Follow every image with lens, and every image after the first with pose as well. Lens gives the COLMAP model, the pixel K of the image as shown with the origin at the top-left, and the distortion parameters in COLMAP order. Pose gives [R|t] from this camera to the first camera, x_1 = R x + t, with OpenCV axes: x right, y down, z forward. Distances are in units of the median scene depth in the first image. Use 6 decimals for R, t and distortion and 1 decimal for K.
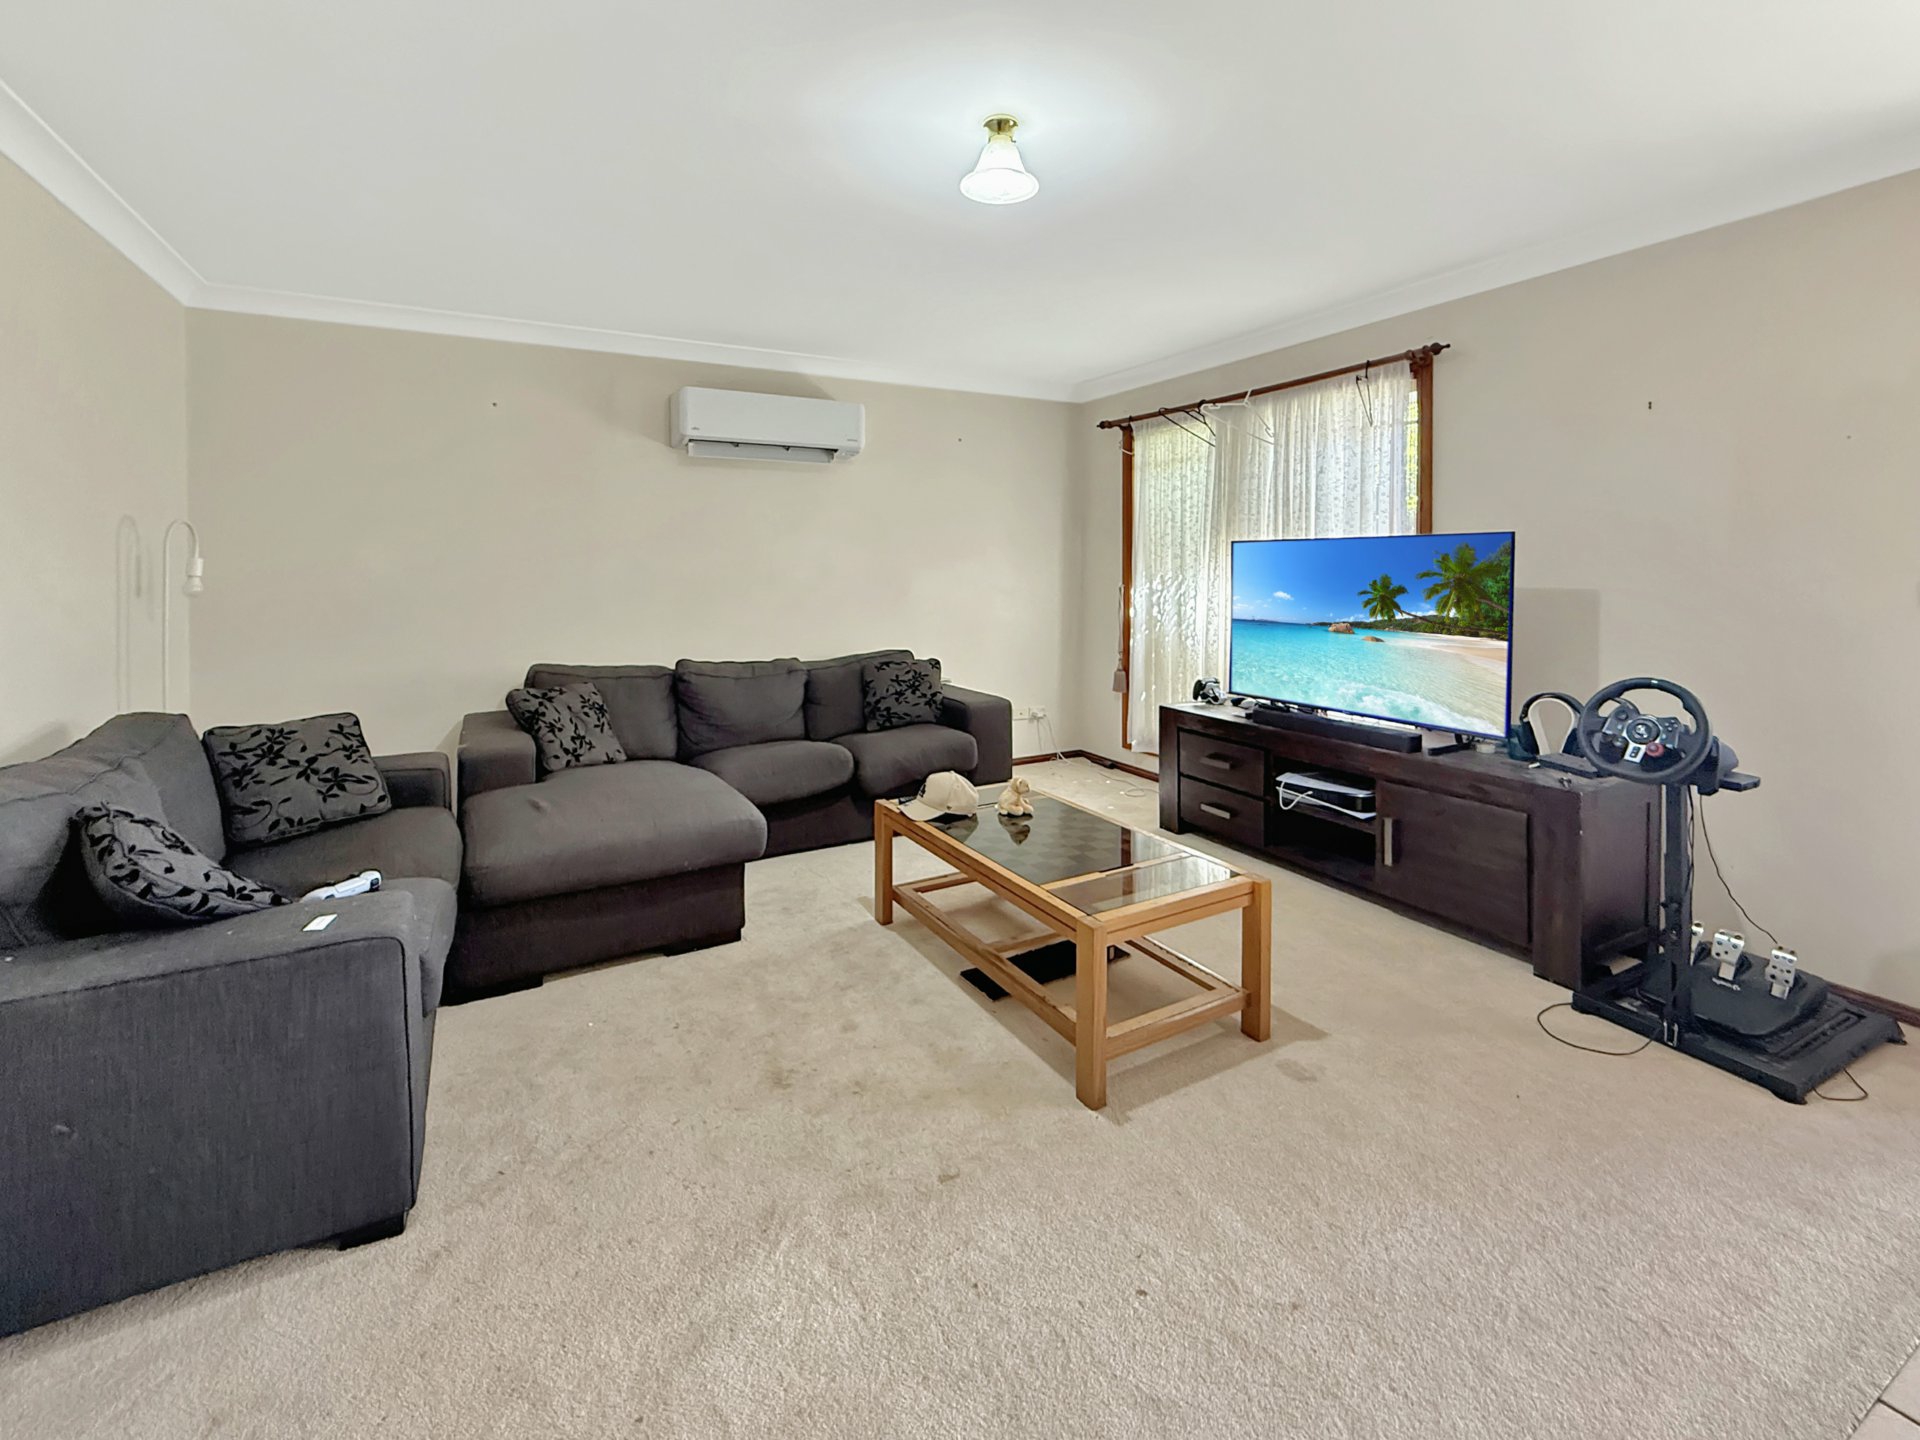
lens RADIAL K [[806.9, 0, 960.0], [0, 806.9, 720.0], [0, 0, 1]] dist [0.002933, 0.000020]
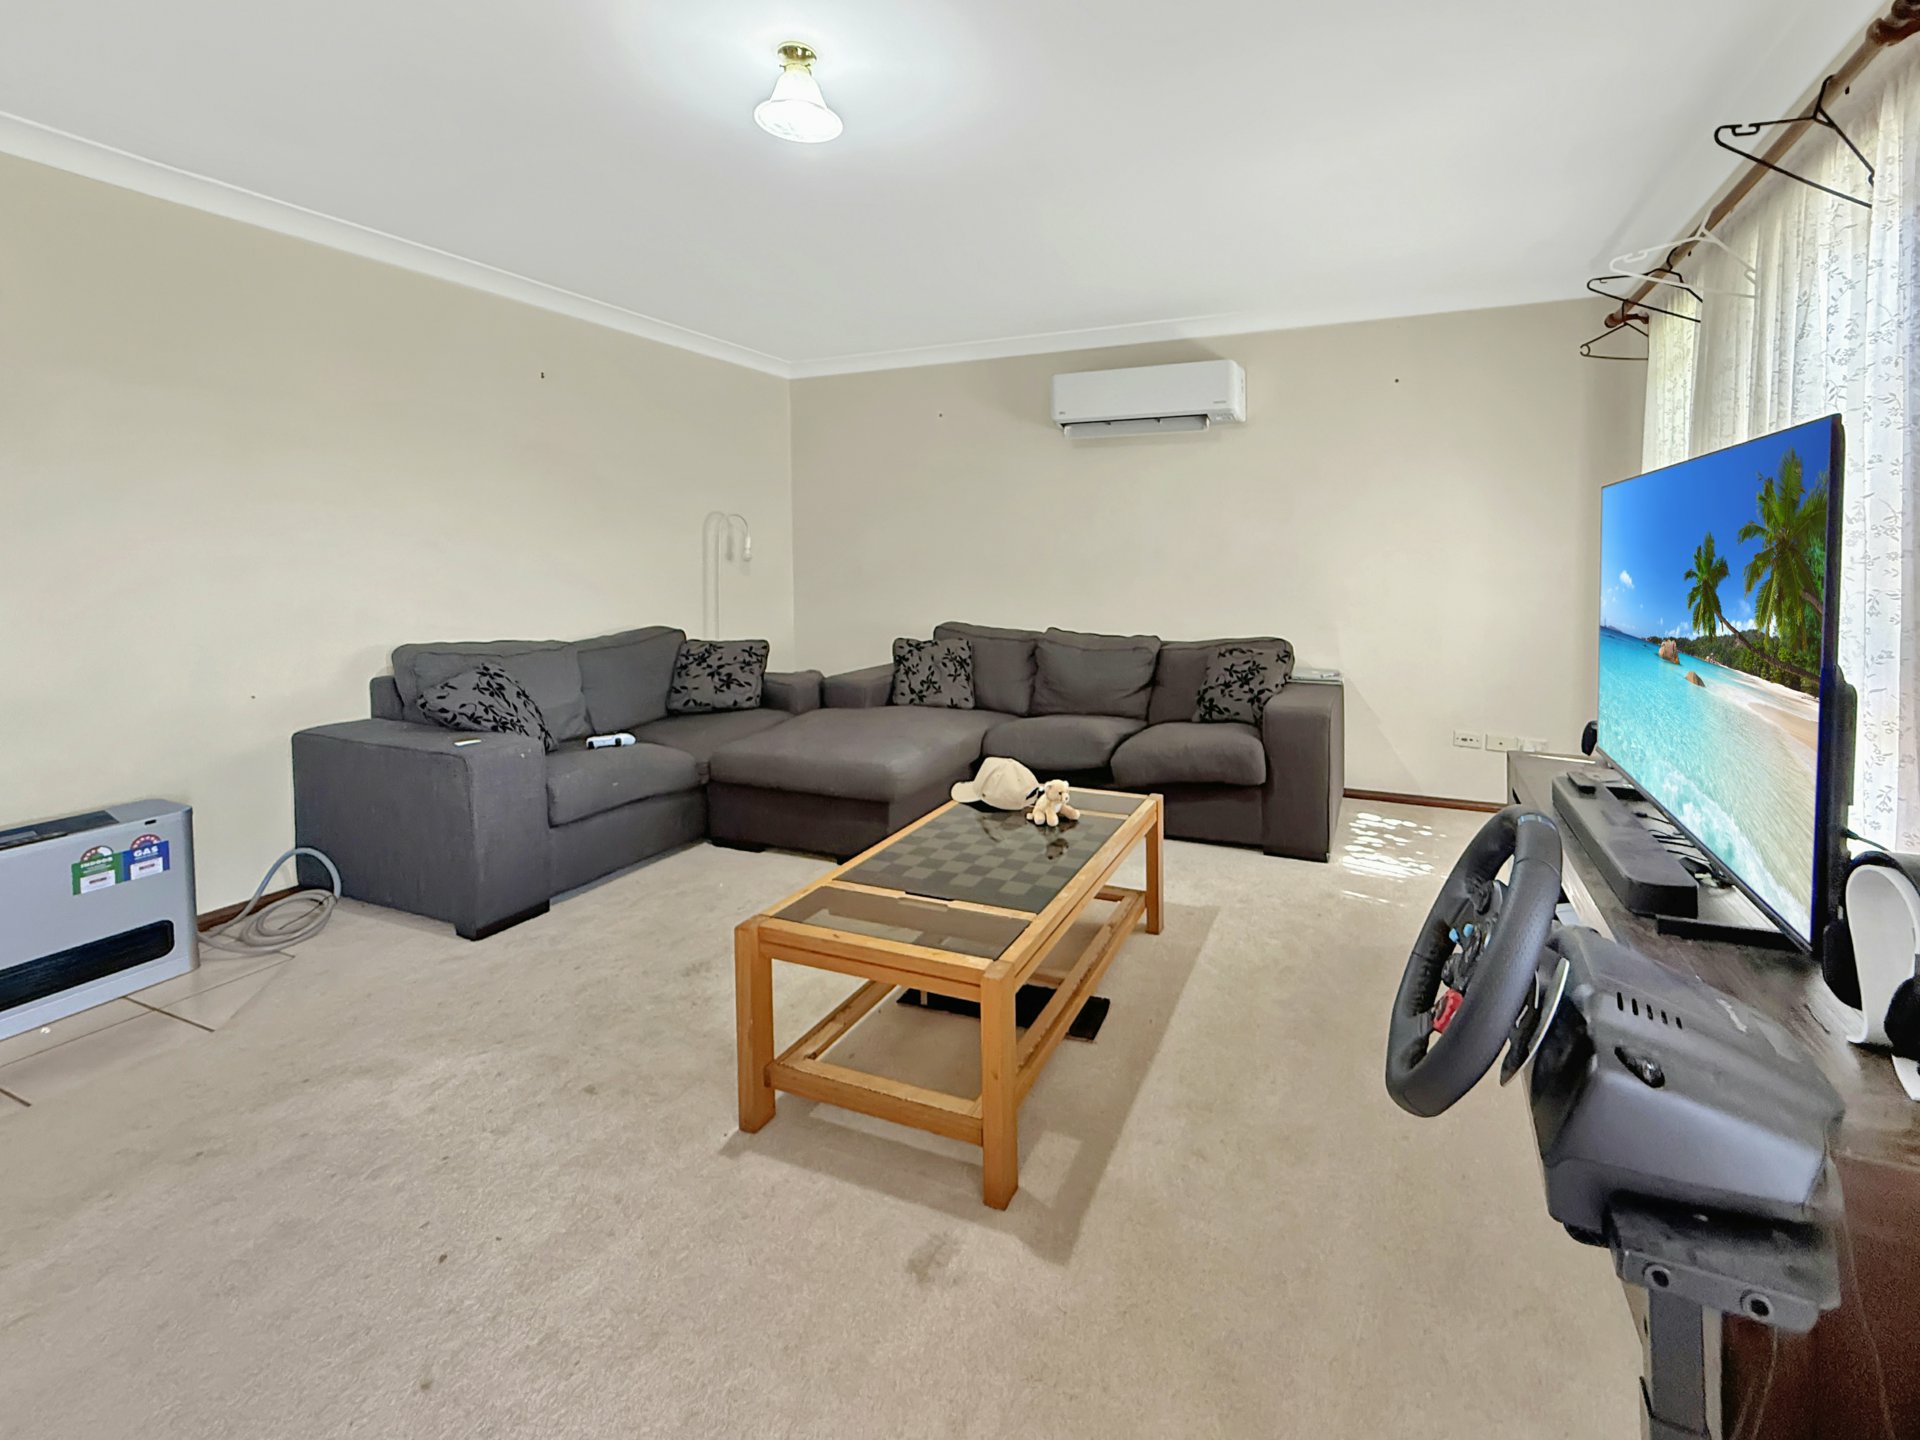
lens RADIAL K [[771.6, 0, 960.5], [0, 771.6, 678.6], [0, 0, 1]] dist [0.002181, 0.000052]
pose [[0.646095, 0.127302, -0.752566, 0.540853], [-0.143406, 0.988680, 0.044125, -0.051758], [0.749664, 0.079414, 0.657037, 0.343993]]
